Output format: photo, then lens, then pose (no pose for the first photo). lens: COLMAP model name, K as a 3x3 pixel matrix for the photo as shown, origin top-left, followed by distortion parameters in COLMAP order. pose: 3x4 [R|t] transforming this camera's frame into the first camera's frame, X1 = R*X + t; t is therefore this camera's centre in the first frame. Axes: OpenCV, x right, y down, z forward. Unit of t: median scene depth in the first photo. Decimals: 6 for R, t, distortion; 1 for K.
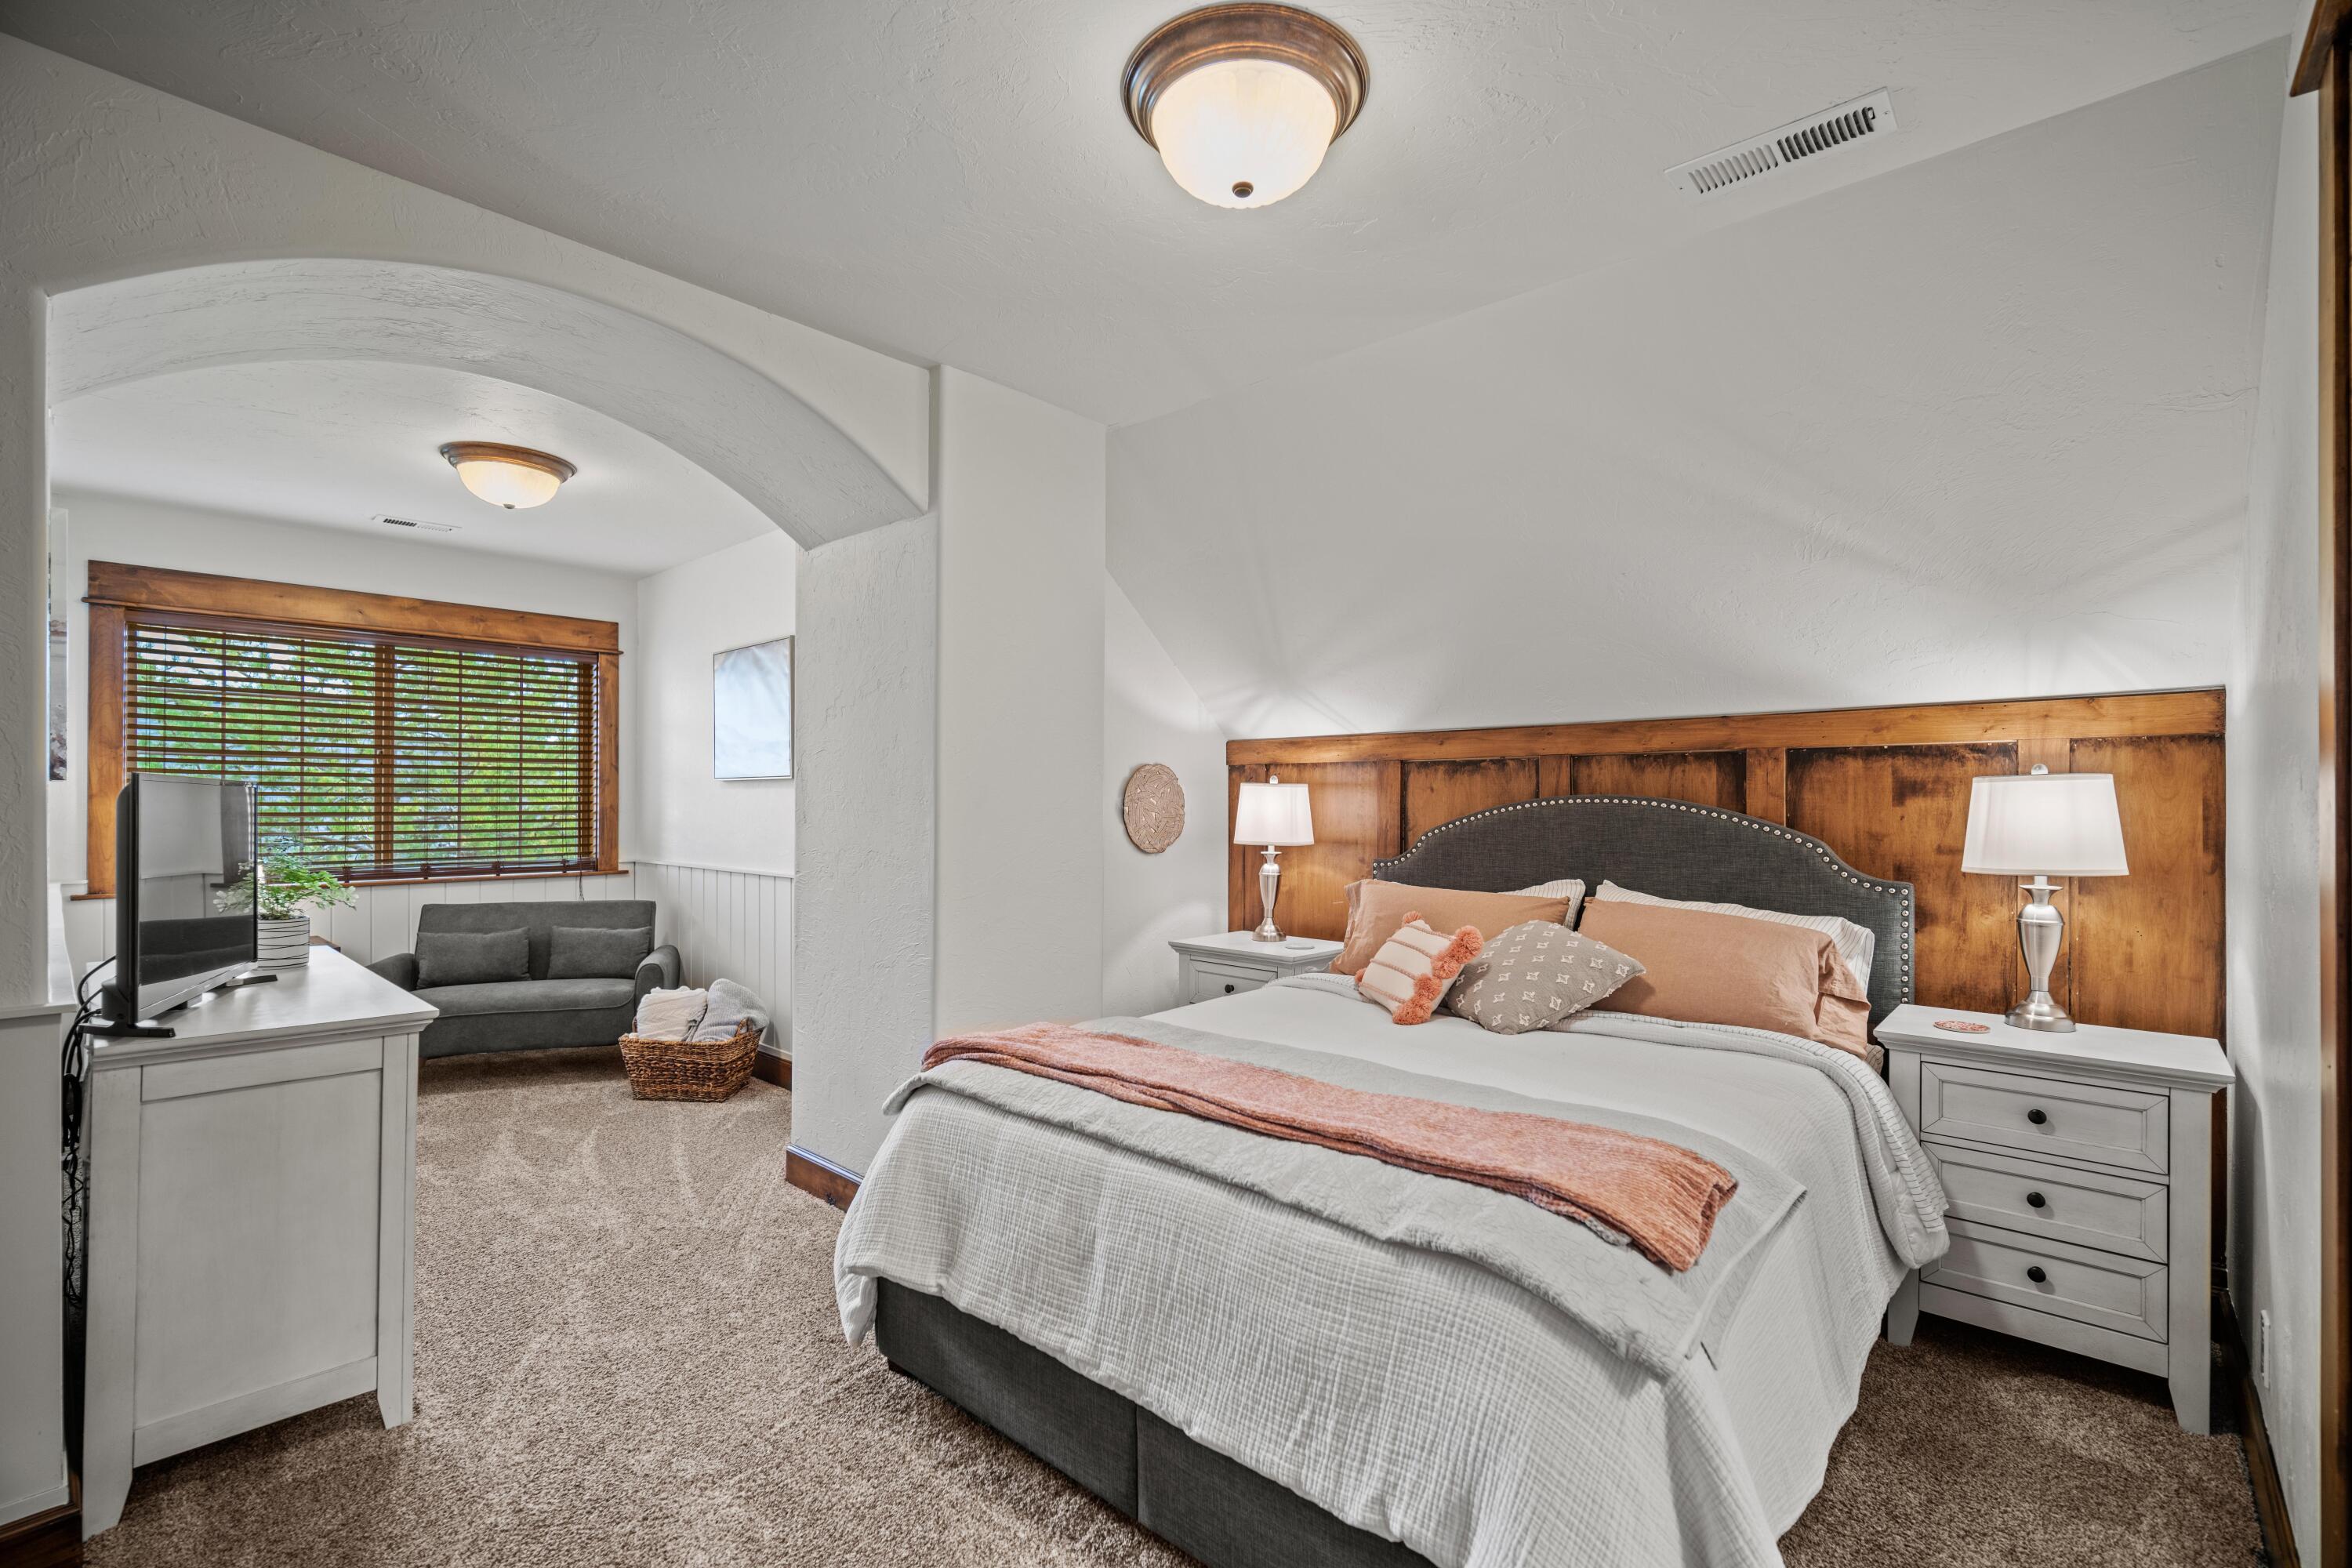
lens RADIAL K [[1038.9, 0, 1177.0], [0, 1038.9, 806.5], [0, 0, 1]] dist [-0.017243, 0.008601]
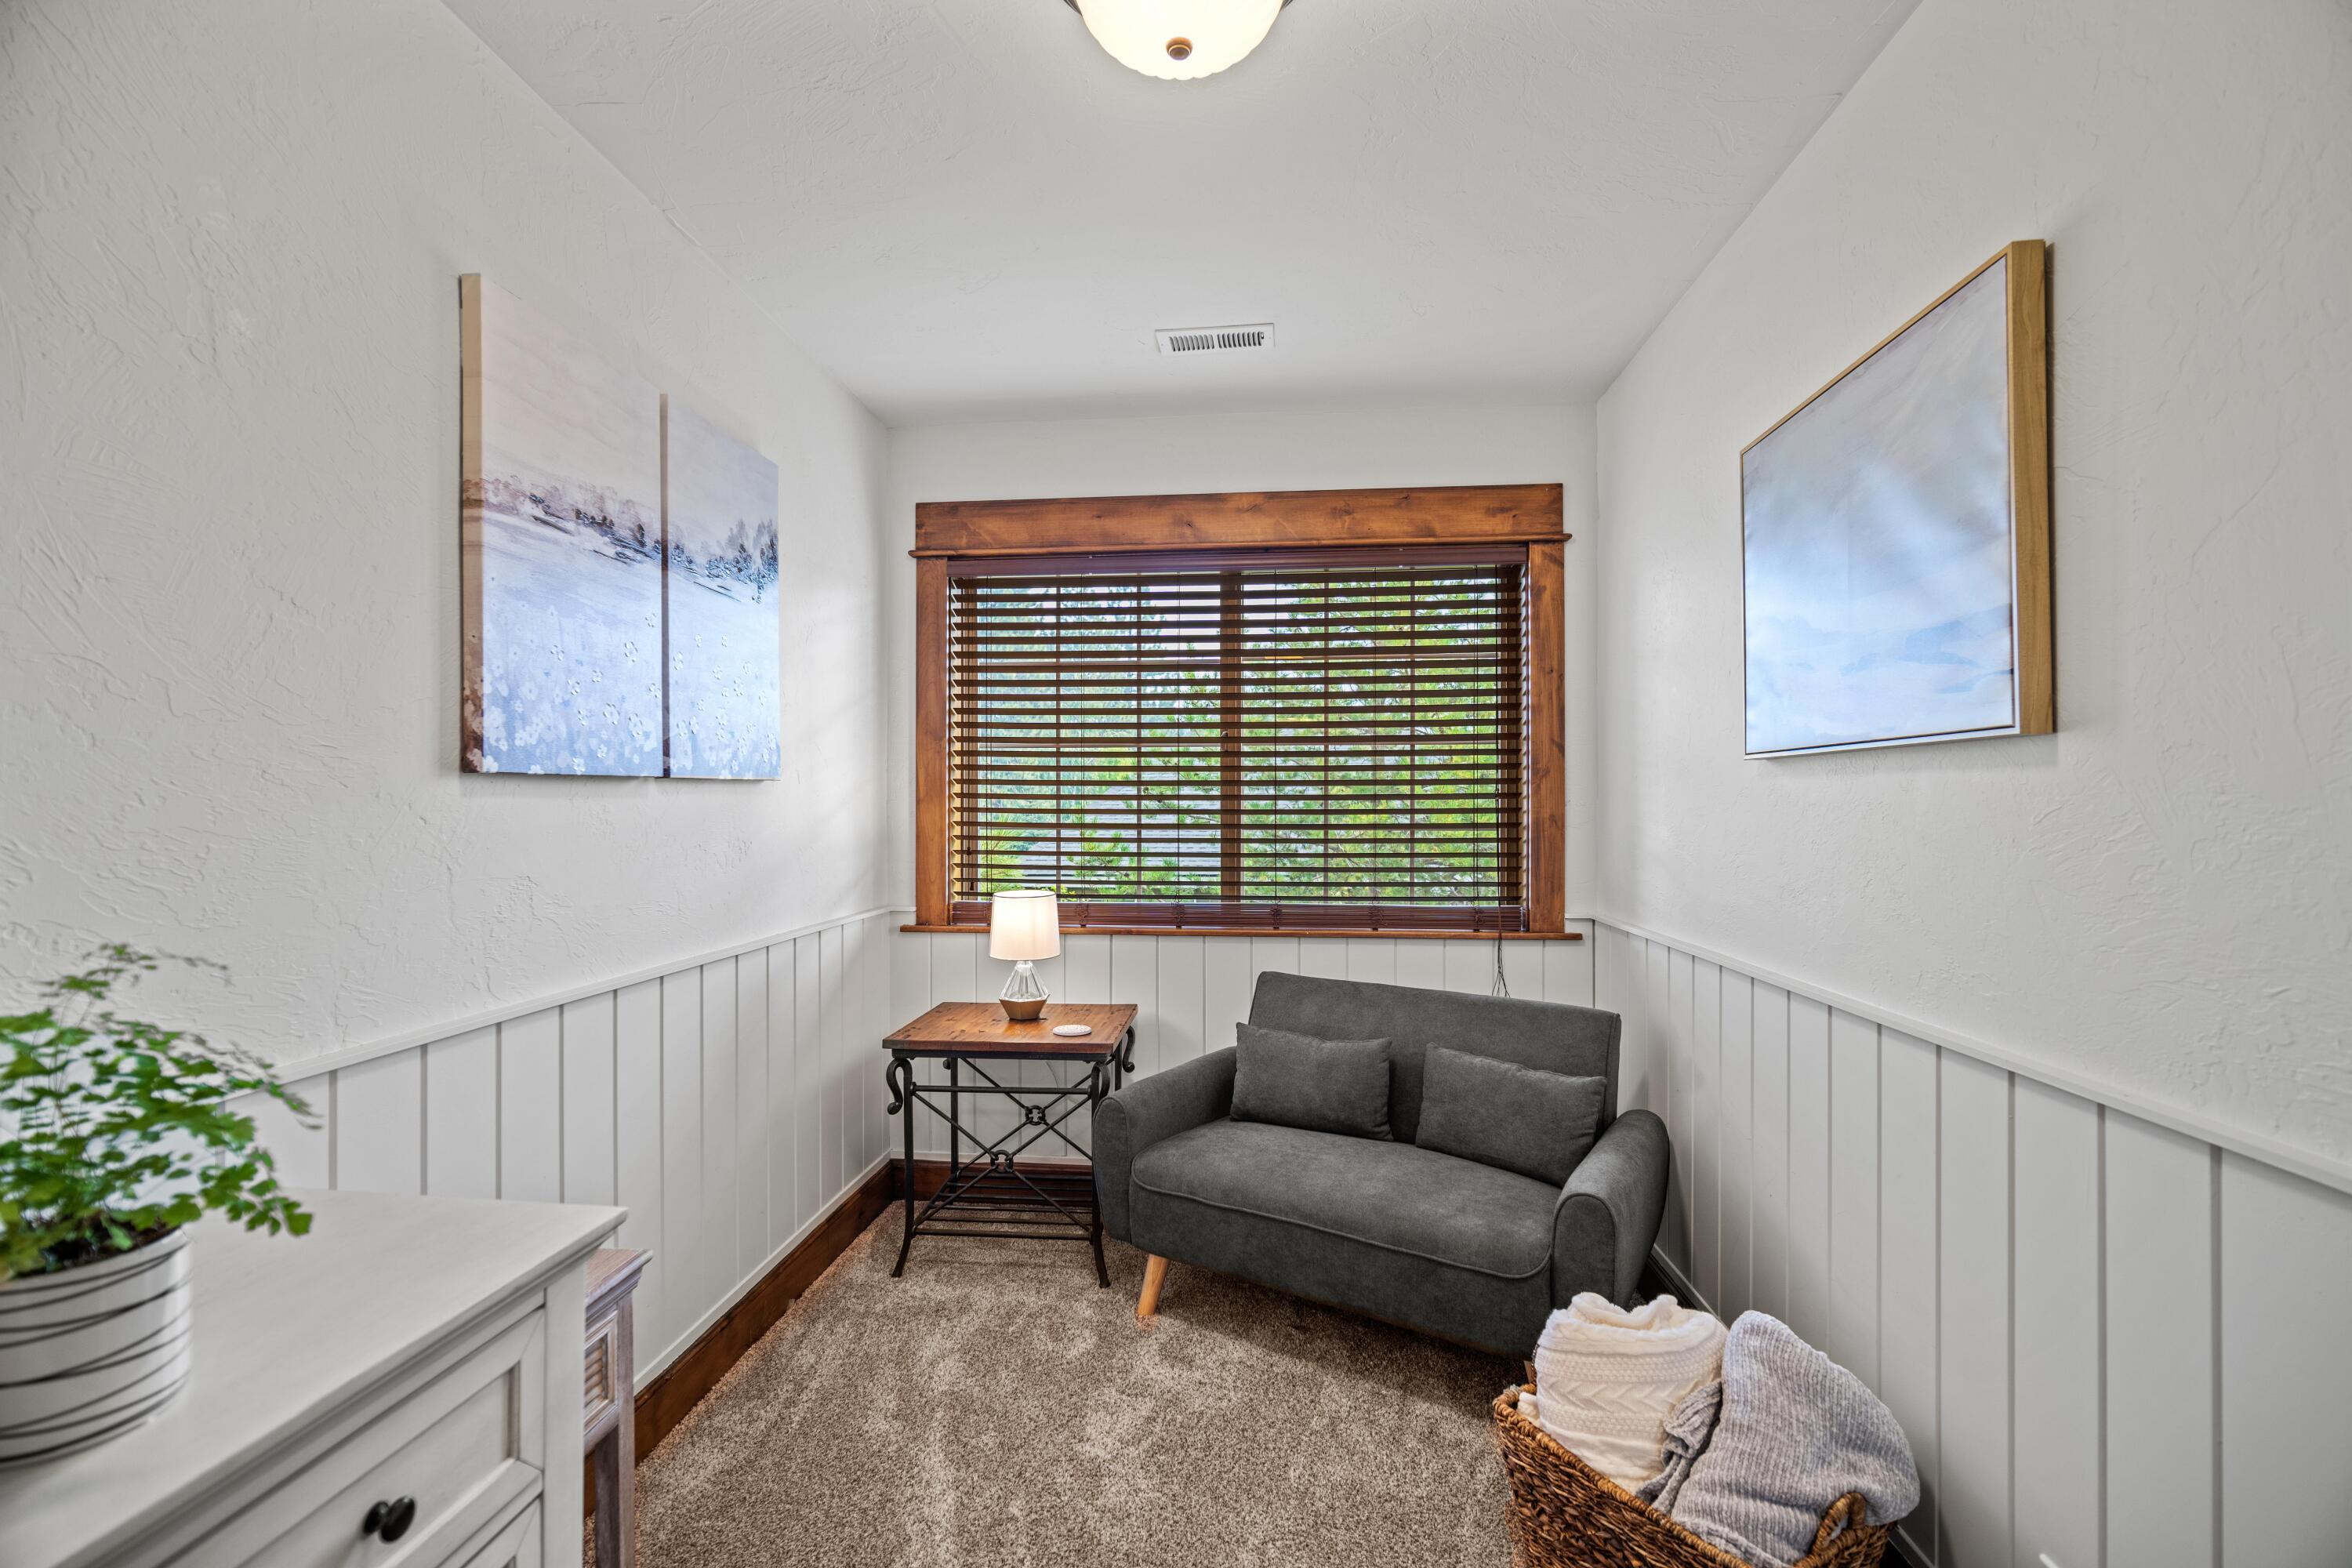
lens RADIAL K [[1036.5, 0, 1167.6], [0, 1036.5, 788.1], [0, 0, 1]] dist [-0.014007, 0.006815]
pose [[0.591699, -0.011895, -0.806071, -0.253157], [-0.003530, 0.999843, -0.017346, -0.005761], [0.806151, 0.013109, 0.591565, 0.576162]]
